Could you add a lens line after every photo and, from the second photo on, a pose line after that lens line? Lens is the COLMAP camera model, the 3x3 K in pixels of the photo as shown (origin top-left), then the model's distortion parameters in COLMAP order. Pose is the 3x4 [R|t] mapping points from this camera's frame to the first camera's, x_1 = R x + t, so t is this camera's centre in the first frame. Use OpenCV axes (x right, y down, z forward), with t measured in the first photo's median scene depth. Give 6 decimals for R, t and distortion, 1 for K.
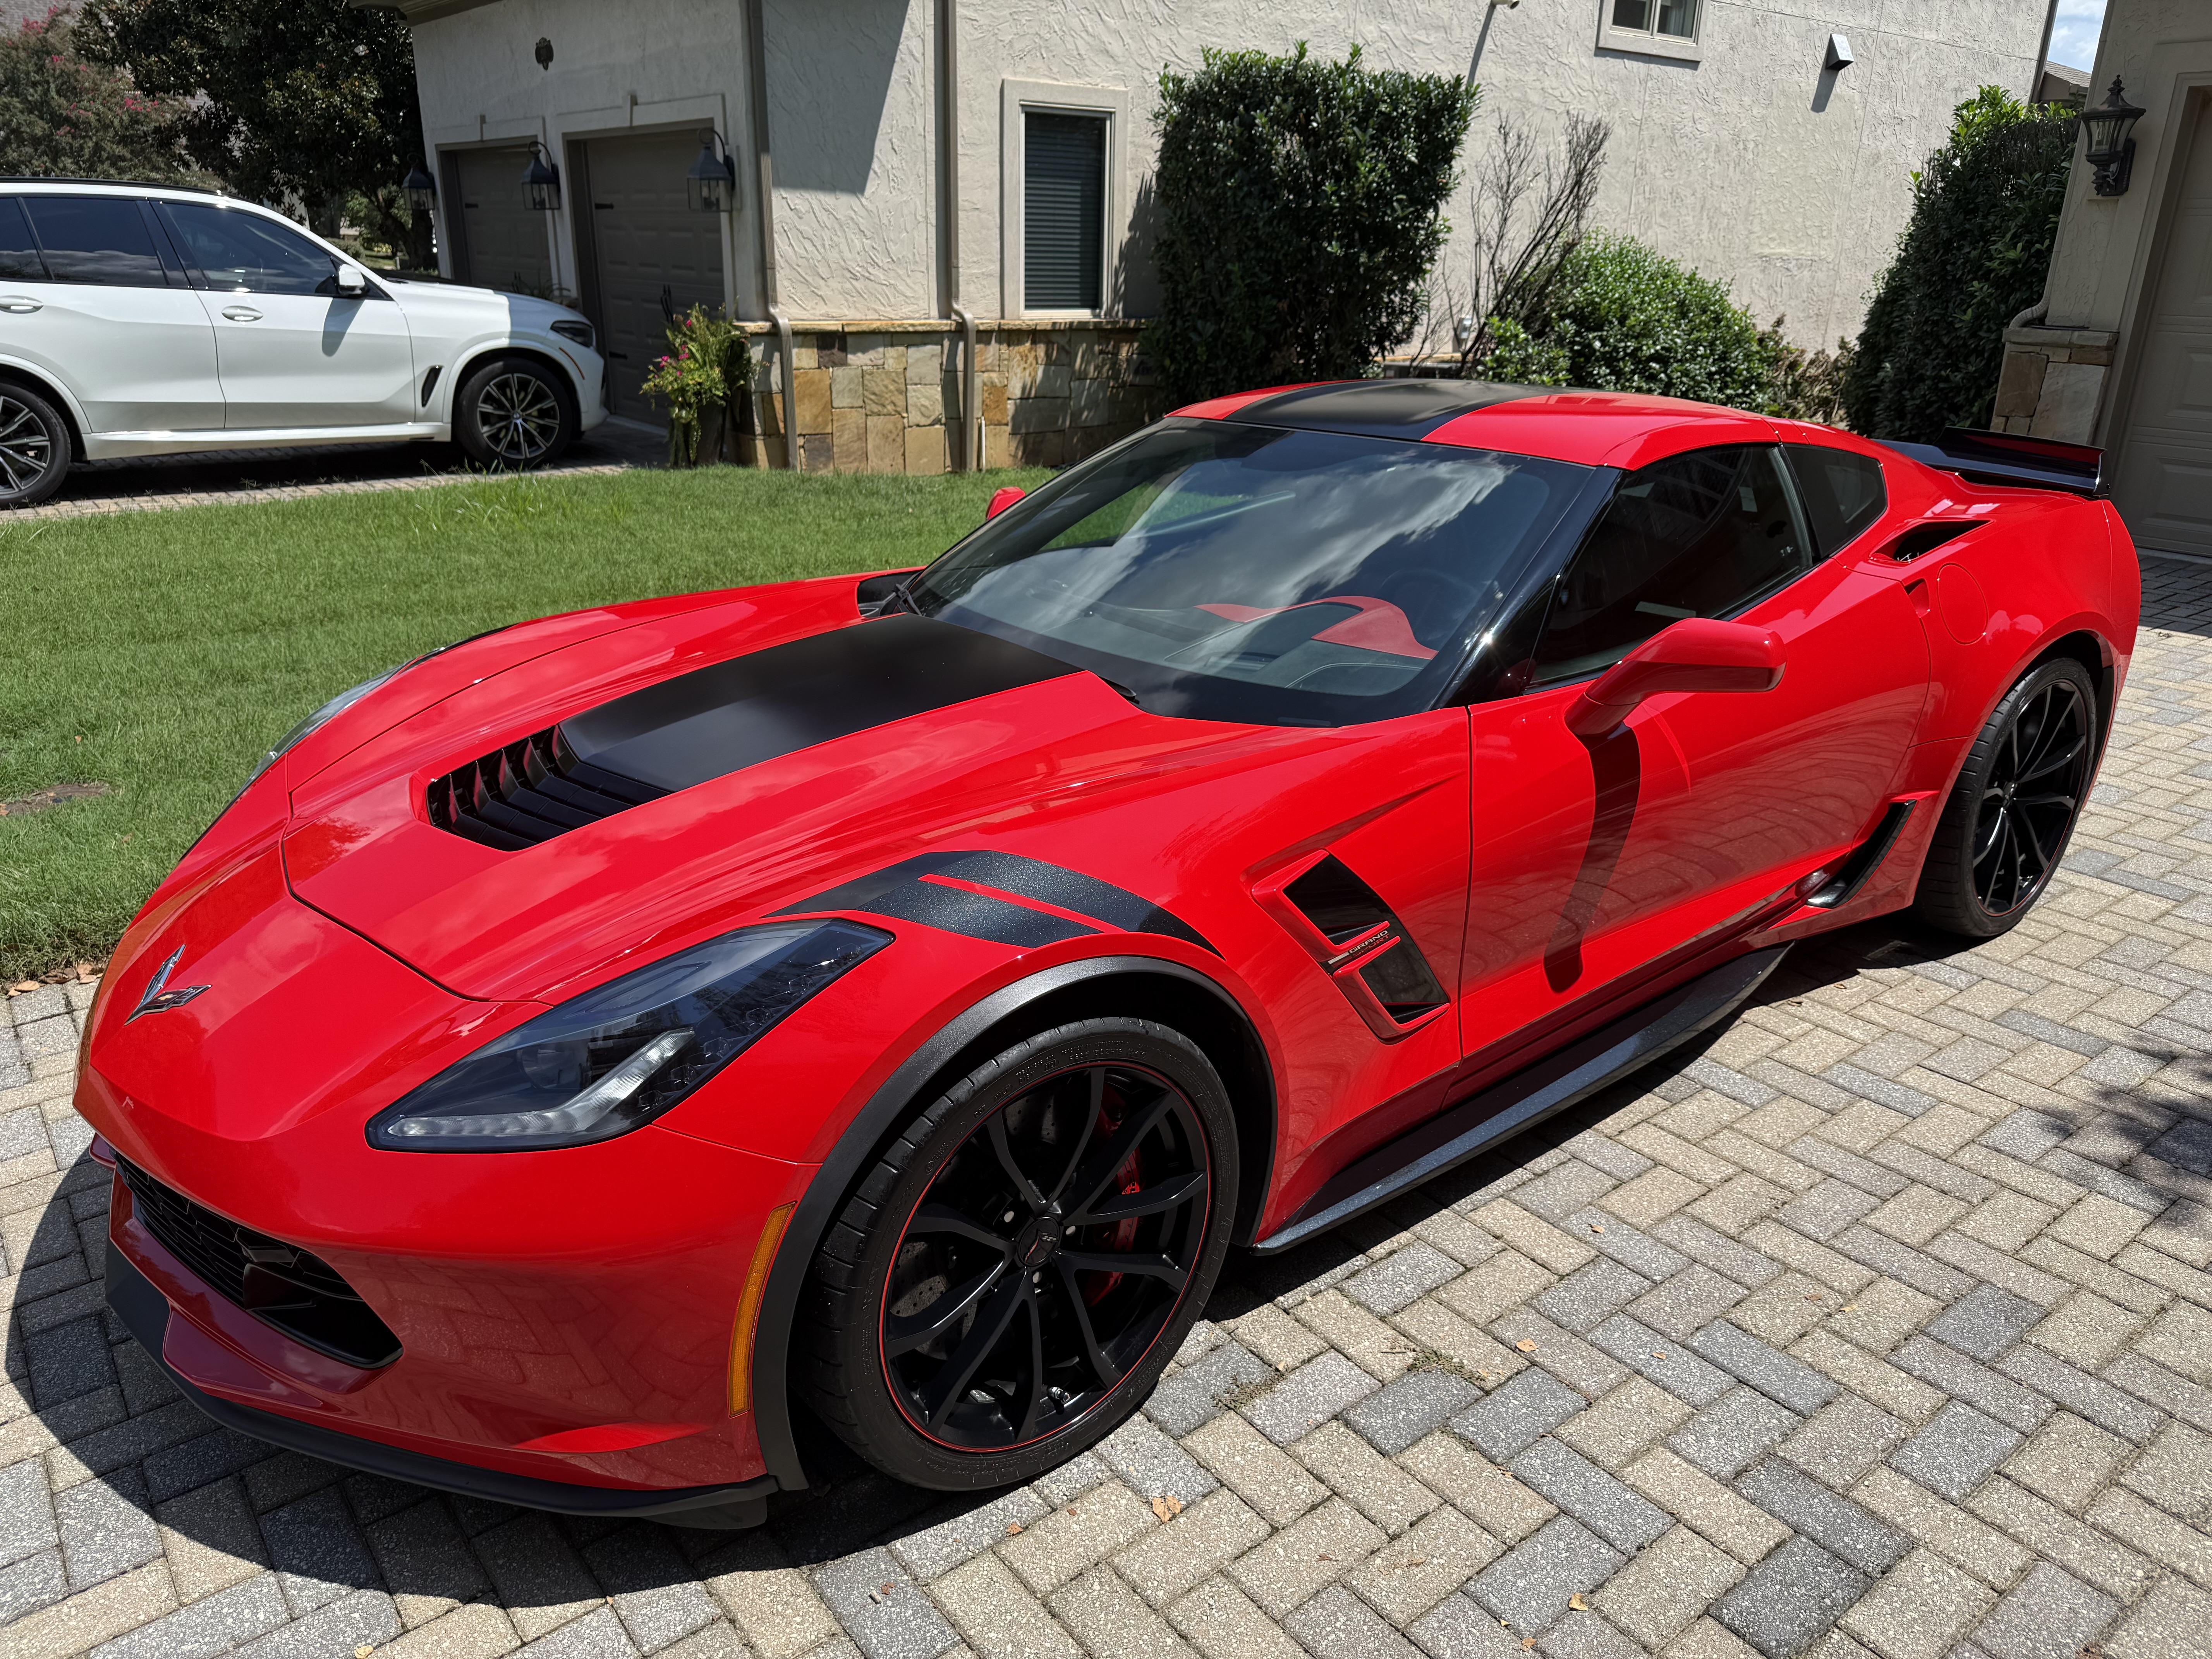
lens RADIAL K [[1573.7, 0, 1106.8], [0, 1573.7, 827.9], [0, 0, 1]] dist [0.021646, -0.025201]
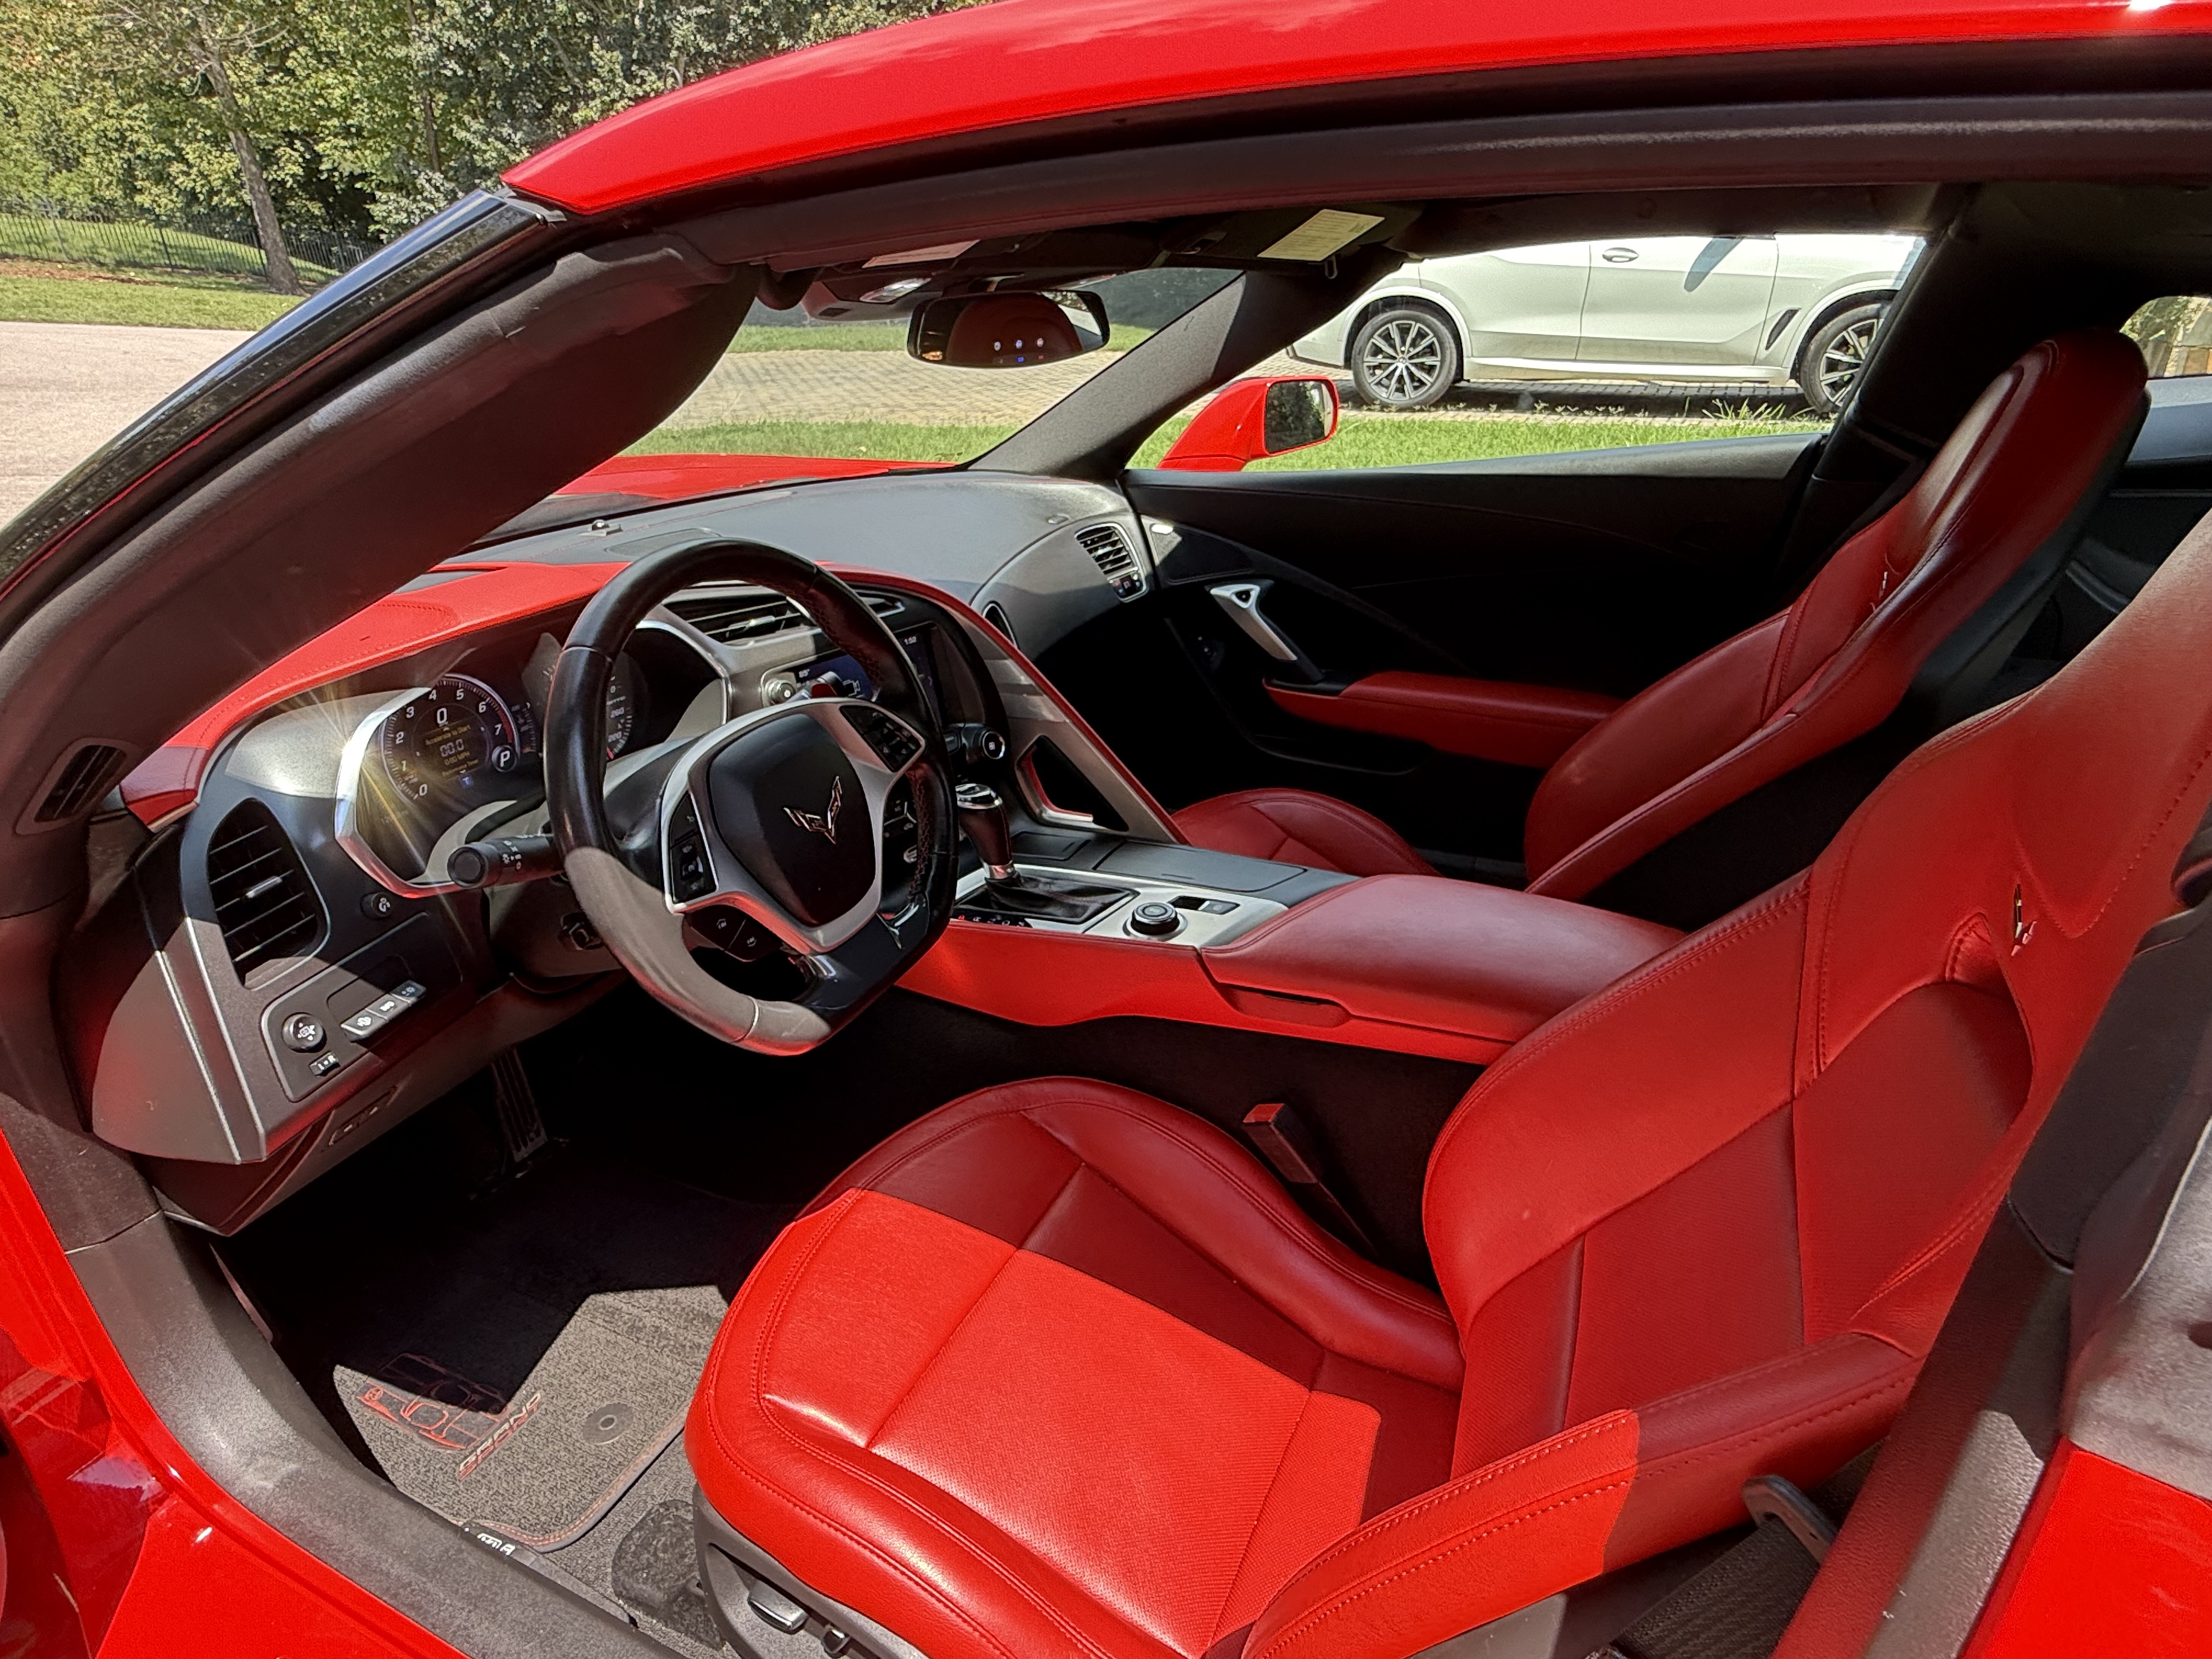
lens RADIAL K [[1228.4, 0, 1094.9], [0, 1228.4, 832.6], [0, 0, 1]] dist [0.001718, 0.001463]
pose [[0.425549, 0.360126, -0.830191, 0.520753], [-0.282279, 0.924455, 0.256323, -0.208824], [0.859783, 0.125267, 0.495056, 0.956411]]
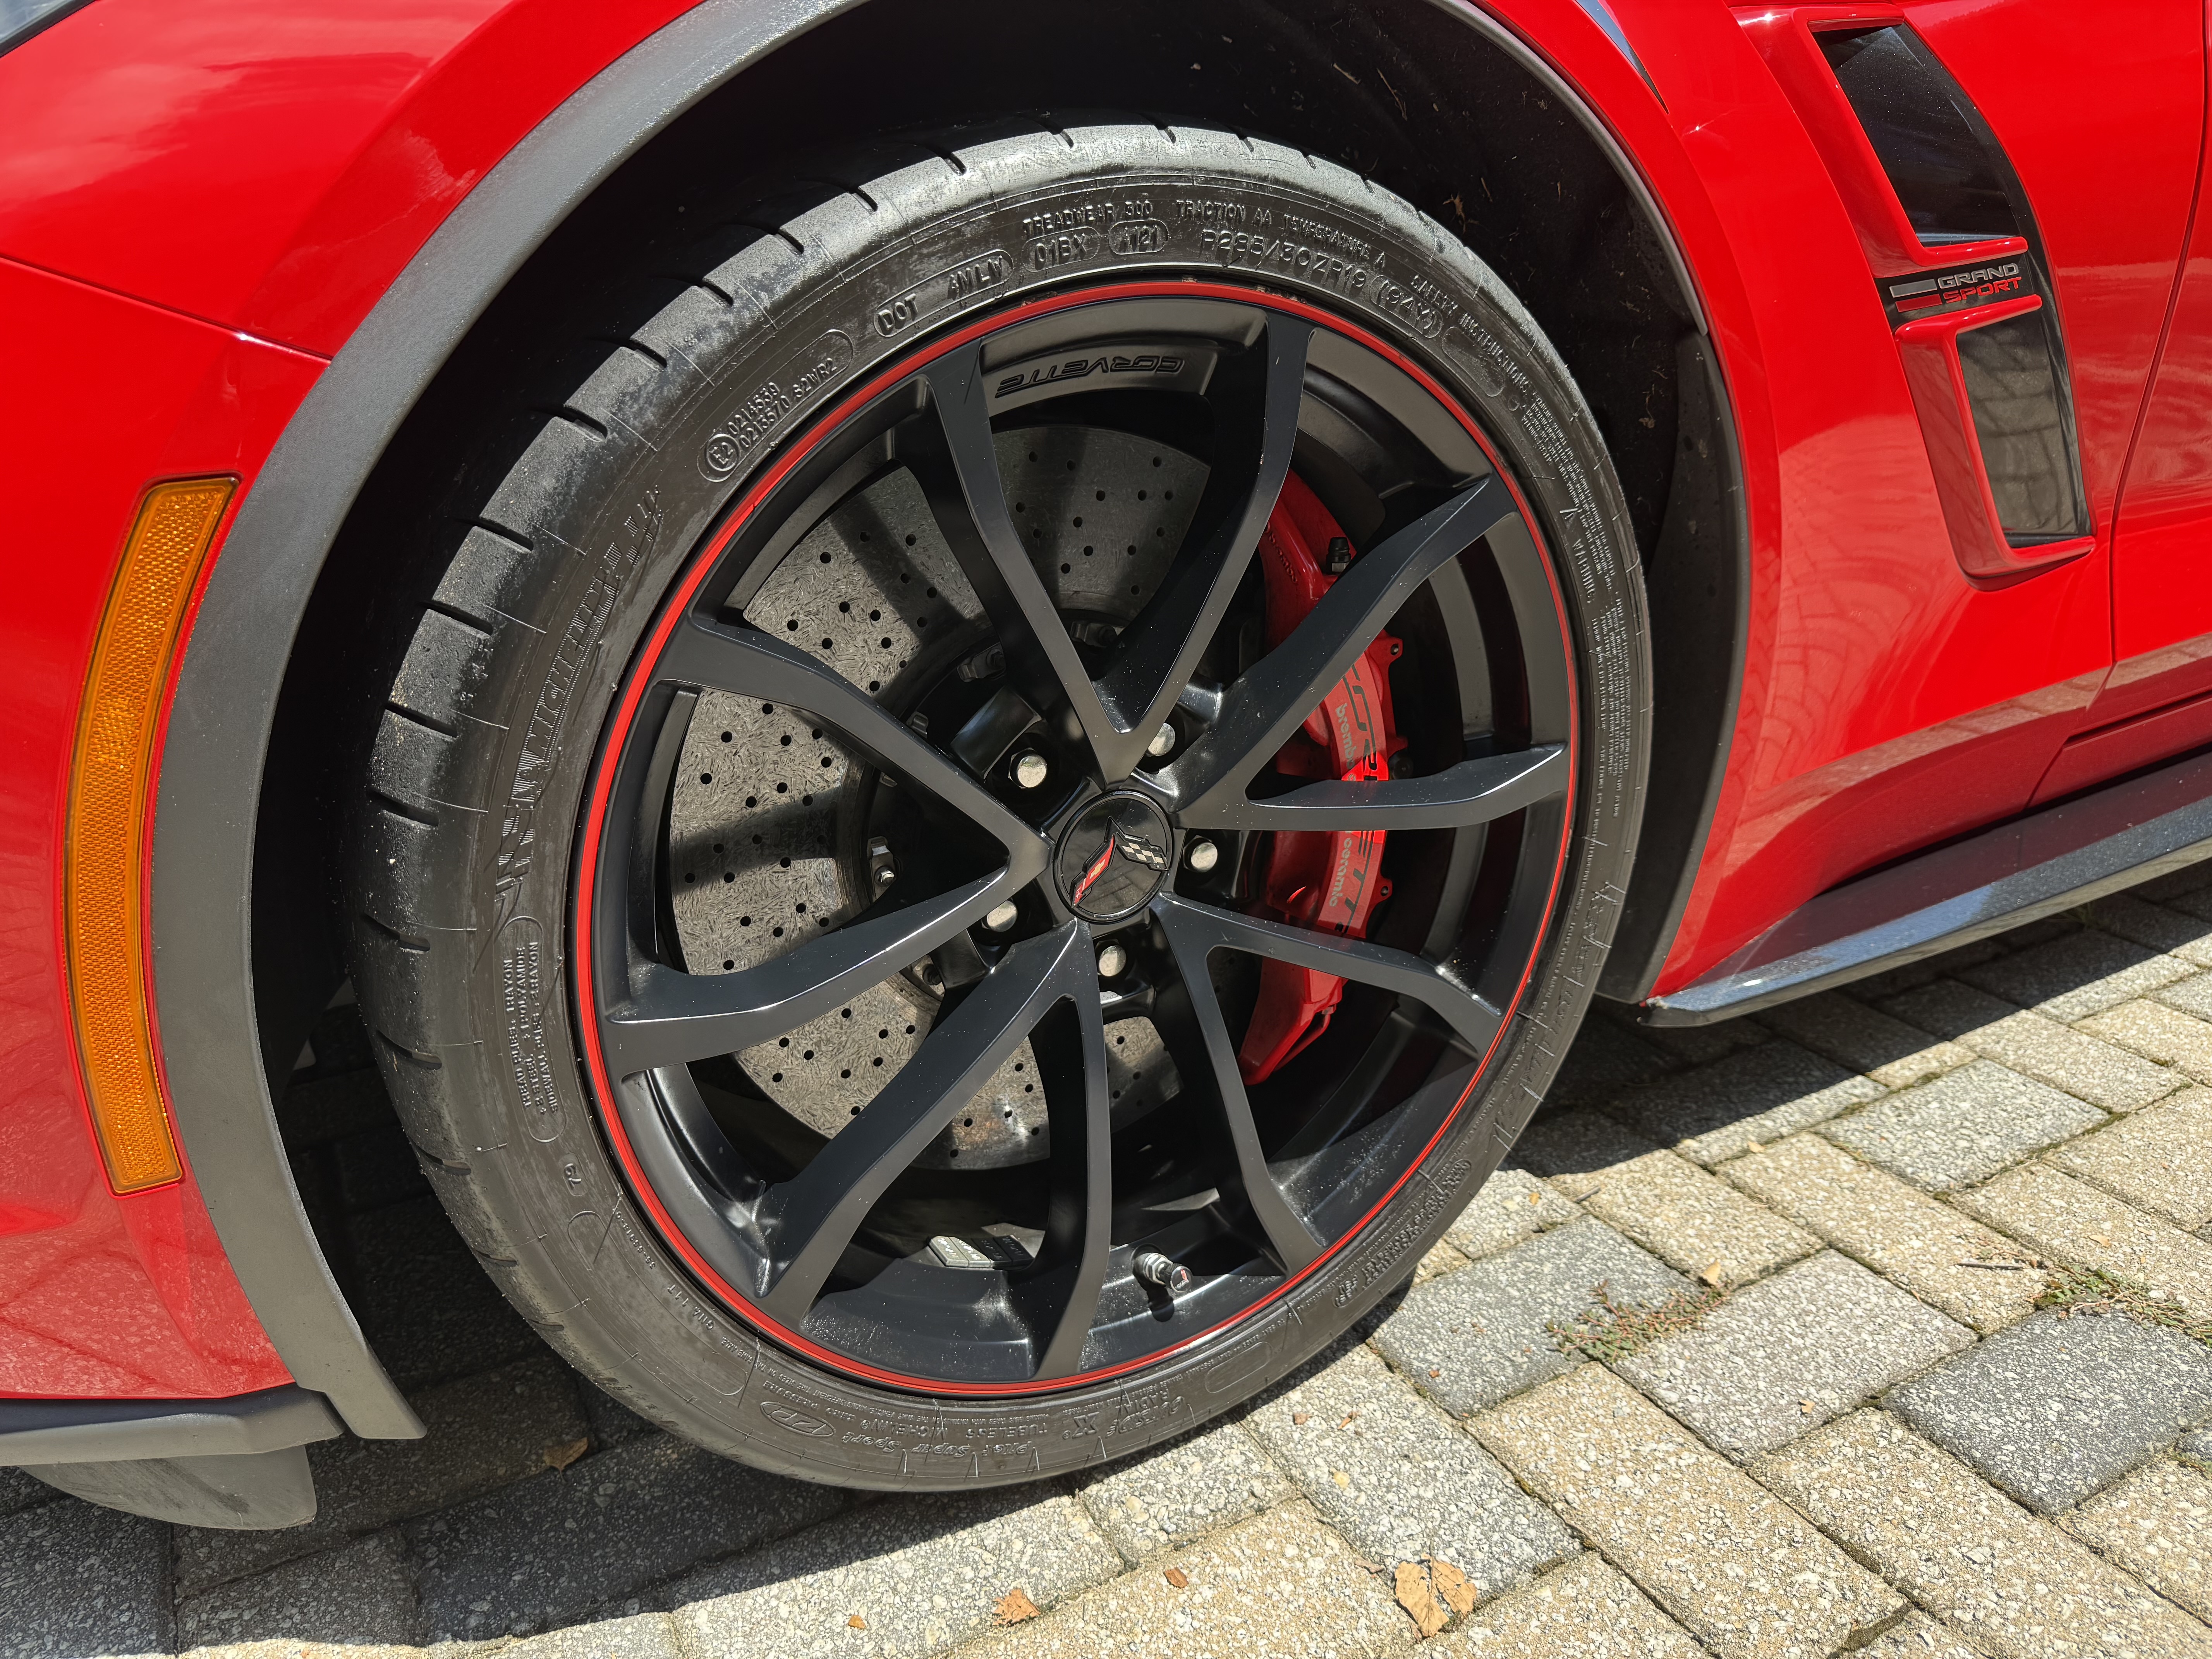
lens RADIAL K [[1573.7, 0, 1099.9], [0, 1573.7, 824.4], [0, 0, 1]] dist [0.021646, -0.025201]
pose [[0.987459, 0.032692, -0.154456, 0.008250], [-0.035551, 0.999243, -0.015786, 0.178160], [0.153823, 0.021080, 0.987874, 0.424796]]
